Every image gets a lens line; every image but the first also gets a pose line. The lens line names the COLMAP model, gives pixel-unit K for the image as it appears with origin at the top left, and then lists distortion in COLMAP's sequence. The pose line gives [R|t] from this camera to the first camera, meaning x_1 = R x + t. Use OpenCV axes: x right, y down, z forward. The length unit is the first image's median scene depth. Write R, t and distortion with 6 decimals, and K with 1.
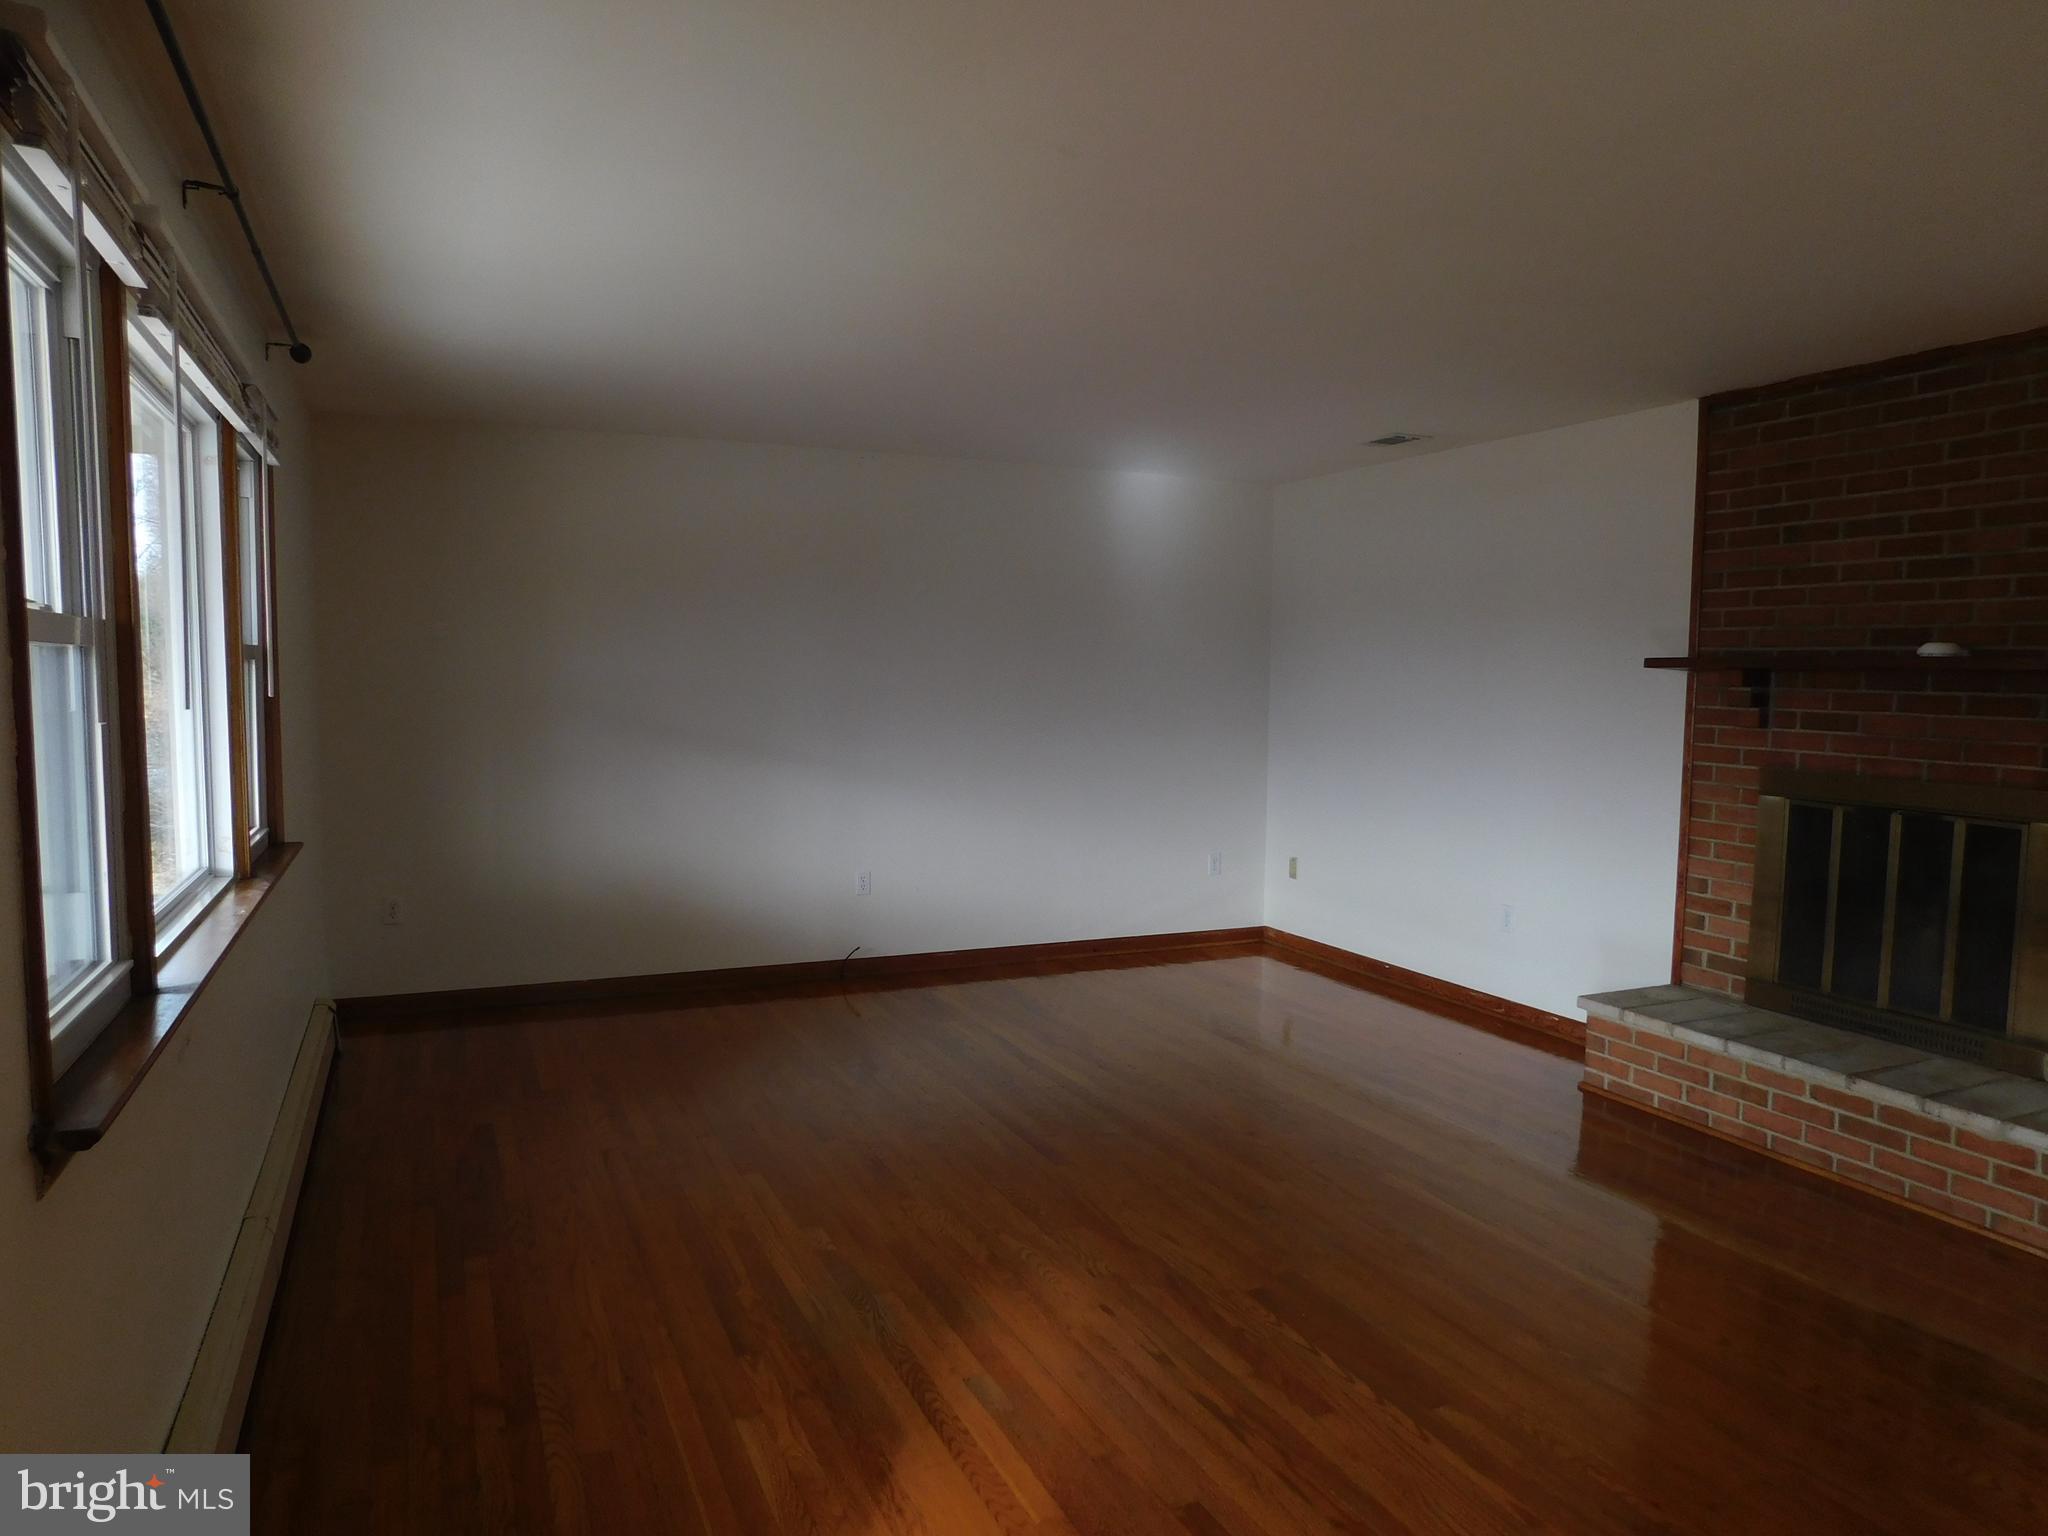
lens RADIAL K [[1358.1, 0, 1024.0], [0, 1358.1, 768.0], [0, 0, 1]] dist [-0.061866, 0.056068]
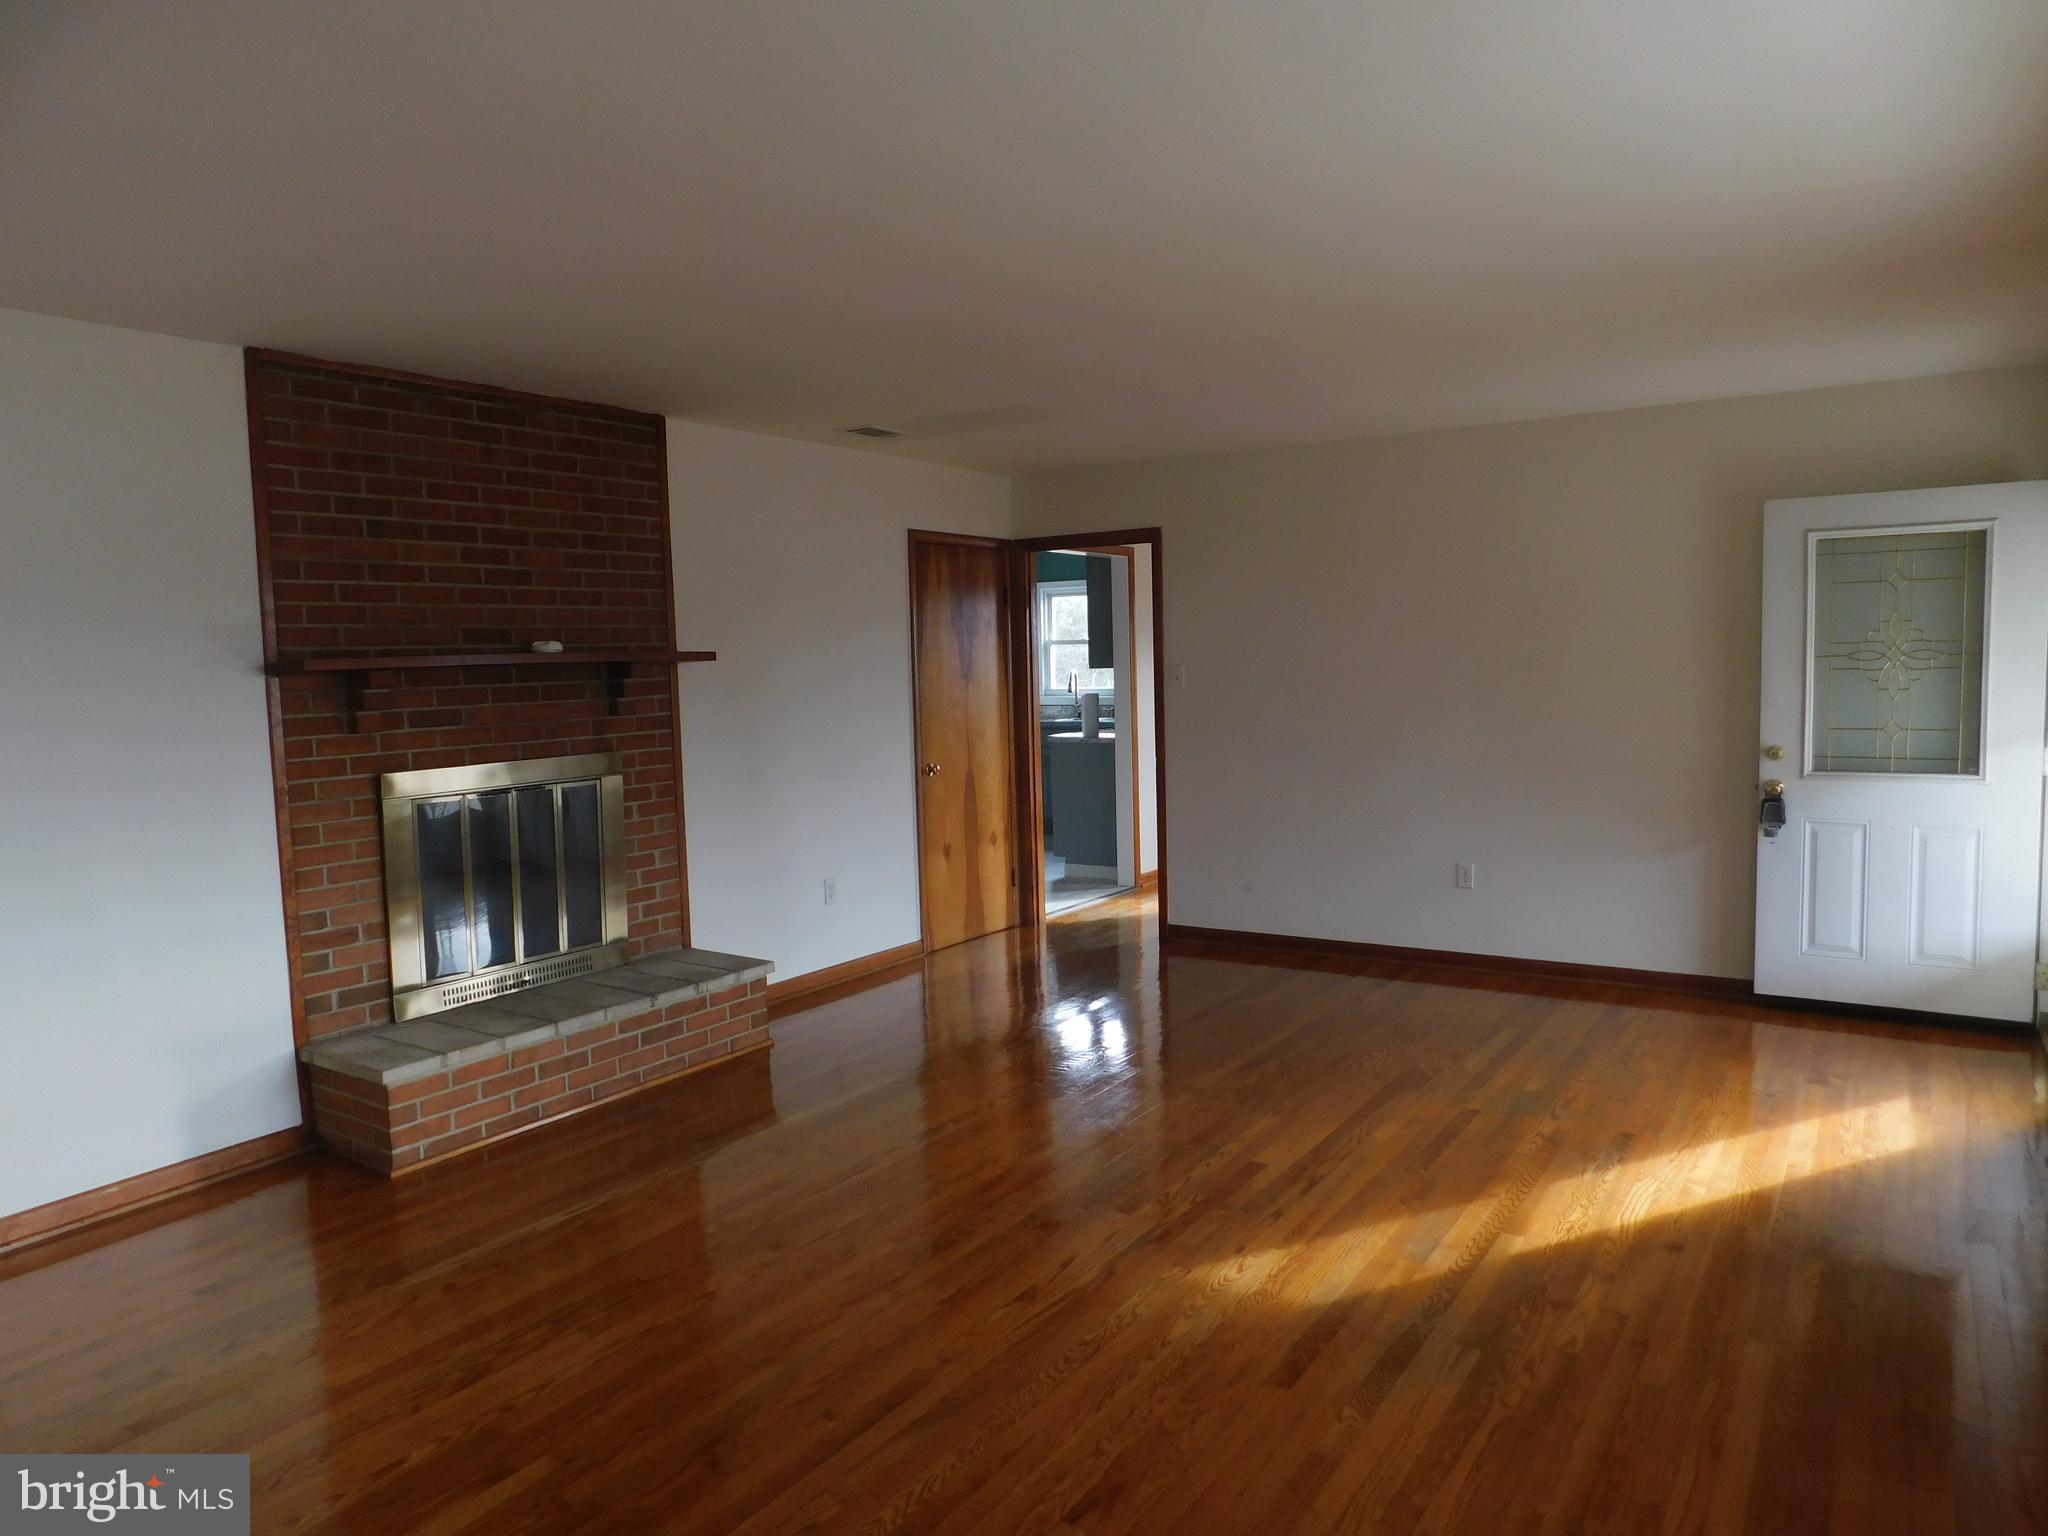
lens RADIAL K [[1350.6, 0, 1033.0], [0, 1350.6, 773.0], [0, 0, 1]] dist [-0.098685, 0.087770]
pose [[-0.541208, -0.072841, 0.837728, -0.513629], [0.081707, 0.986972, 0.138604, -0.098699], [-0.836910, 0.143462, -0.528205, 1.181815]]
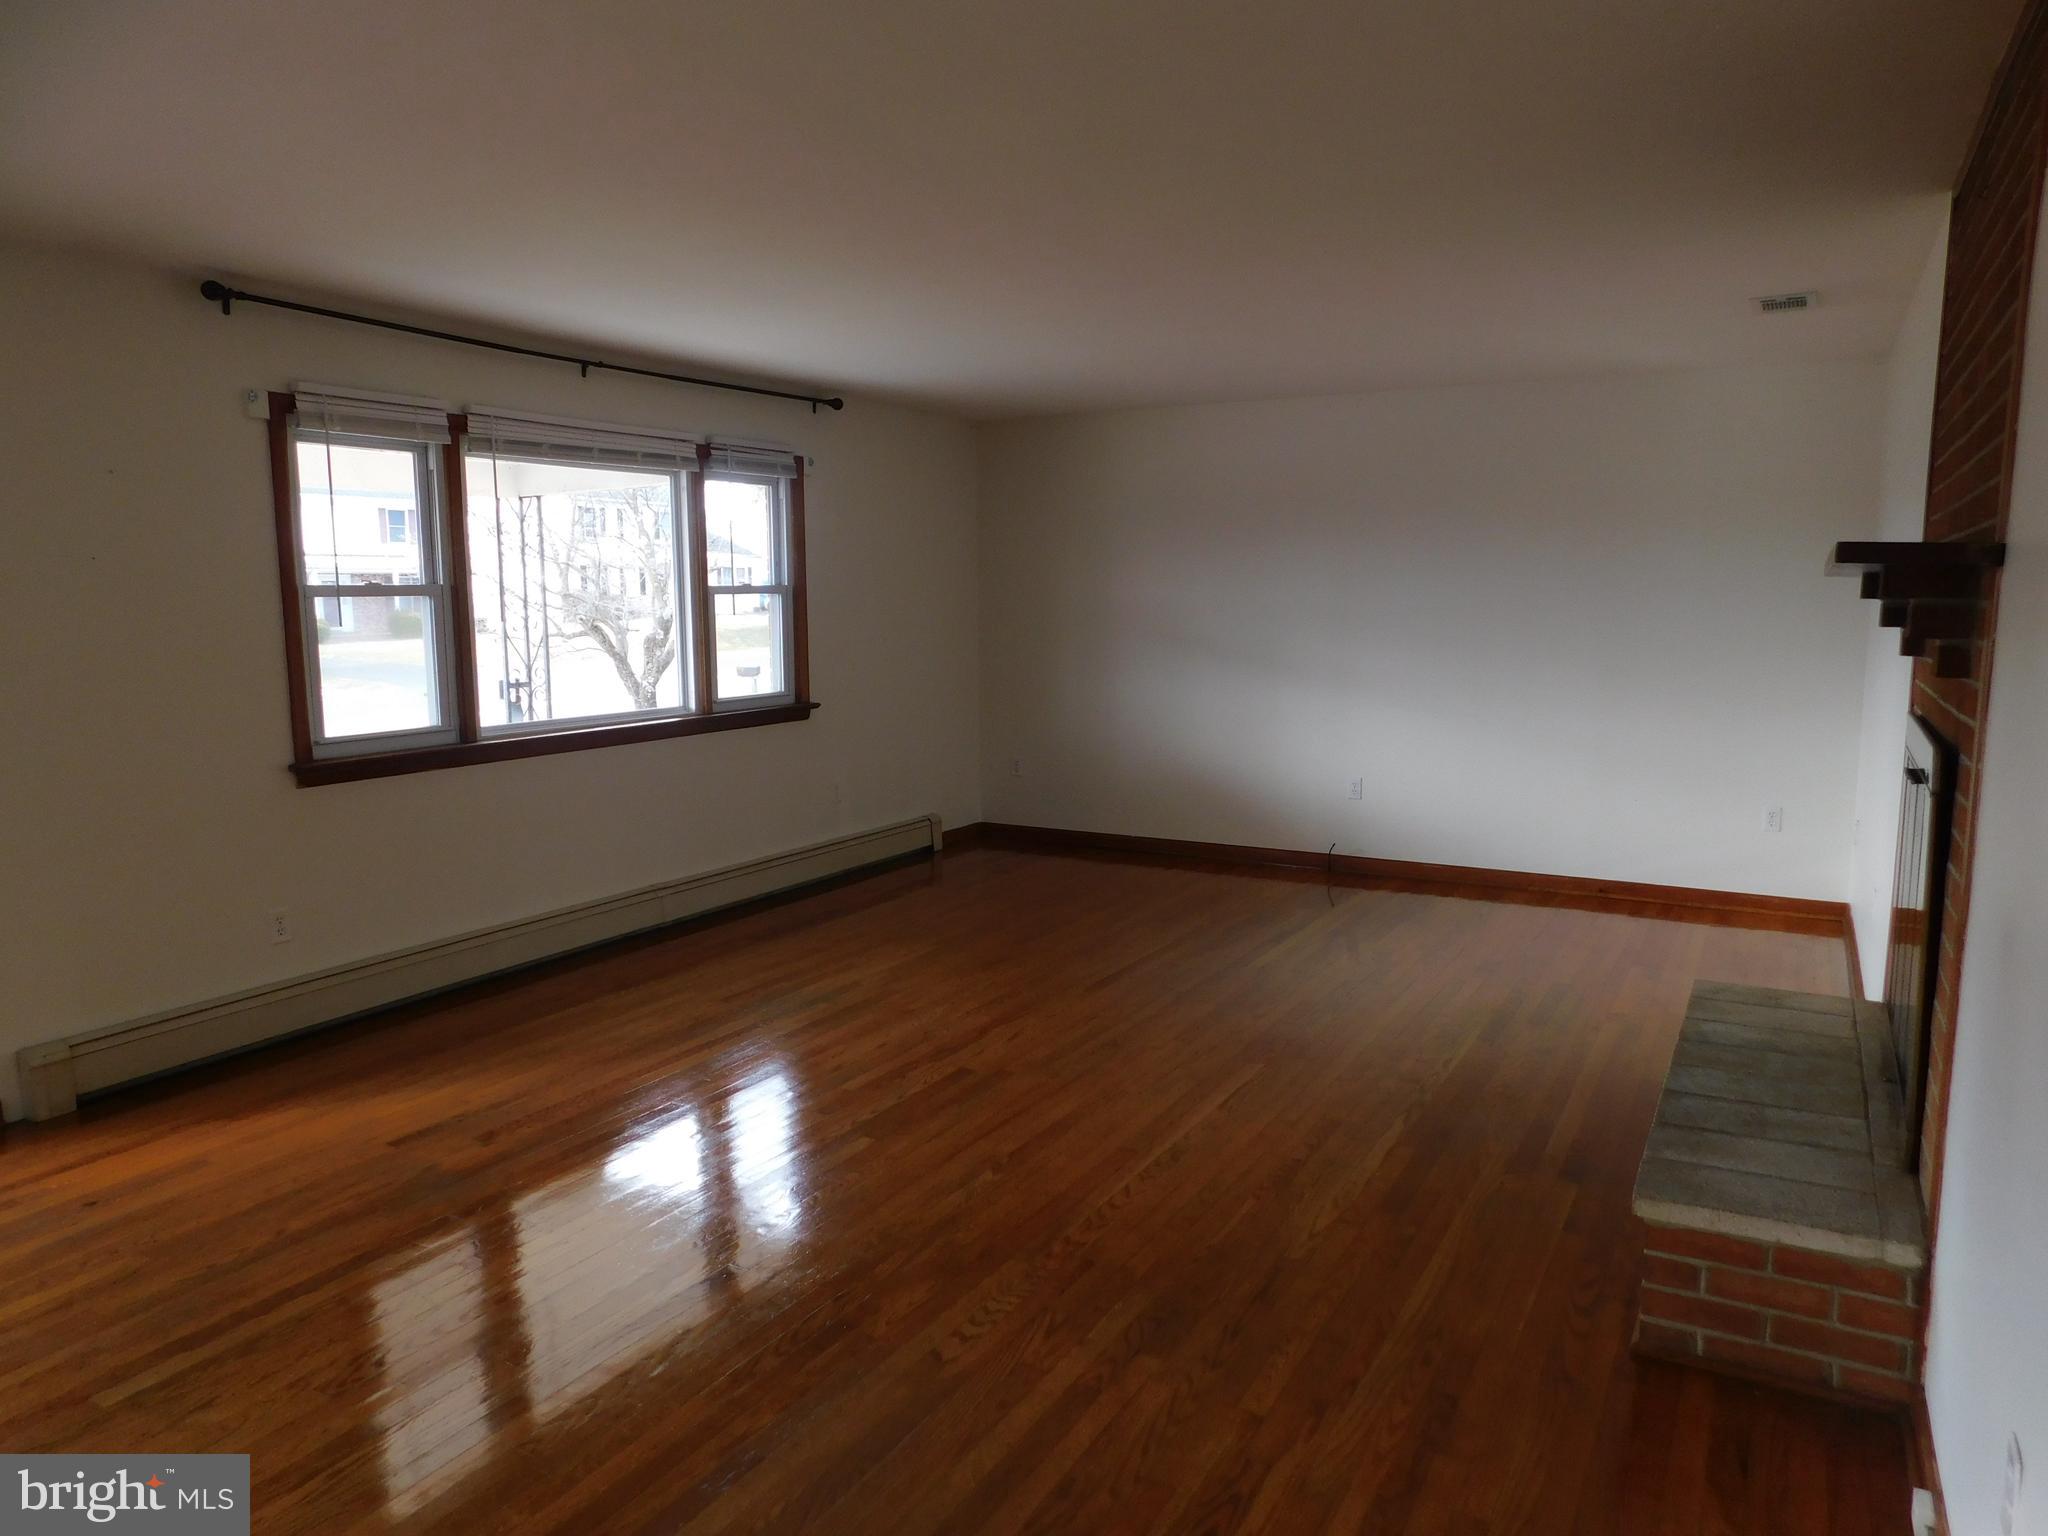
lens RADIAL K [[1350.6, 0, 1033.0], [0, 1350.6, 773.0], [0, 0, 1]] dist [-0.098685, 0.087770]
pose [[0.592978, 0.091417, -0.800013, 0.902481], [-0.047761, 0.995778, 0.078386, -0.001084], [0.803801, -0.008272, 0.594841, 0.207955]]
